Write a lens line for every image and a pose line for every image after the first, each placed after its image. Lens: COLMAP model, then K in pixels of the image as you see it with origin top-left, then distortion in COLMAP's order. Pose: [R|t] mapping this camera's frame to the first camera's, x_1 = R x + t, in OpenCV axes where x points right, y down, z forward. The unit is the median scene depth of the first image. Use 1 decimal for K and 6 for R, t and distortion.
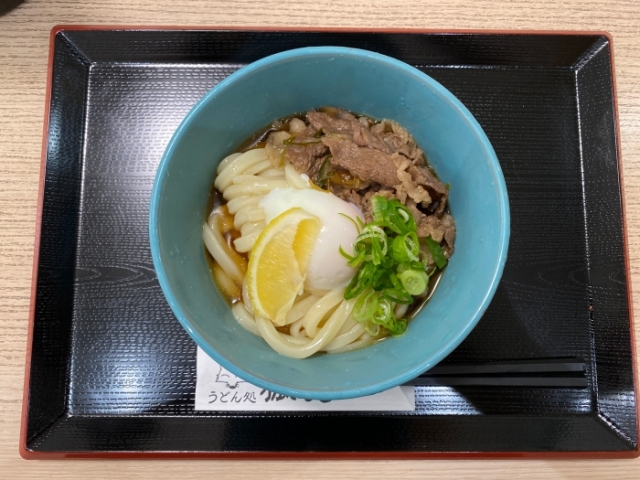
lens RADIAL K [[522.3, 0, 320.0], [0, 522.3, 240.0], [0, 0, 1]] dist [0.142643, -0.215682]
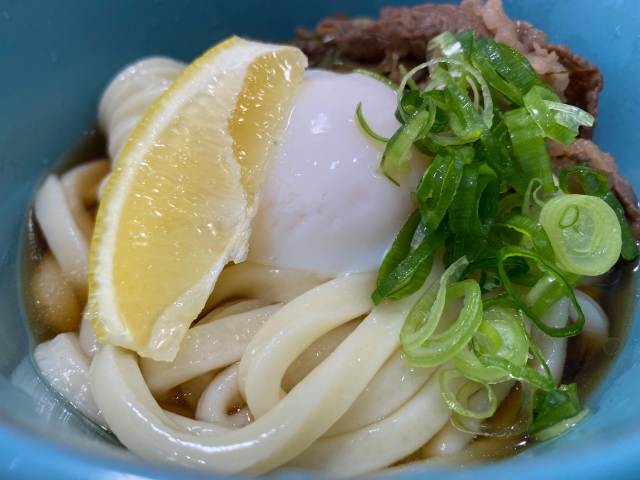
lens RADIAL K [[531.8, 0, 320.0], [0, 531.8, 240.0], [0, 0, 1]] dist [-0.004462, -0.001096]
pose [[0.999435, 0.010283, -0.031990, 0.022978], [-0.027067, 0.810540, -0.585057, 0.278821], [0.019913, 0.585593, 0.810361, 0.708162]]
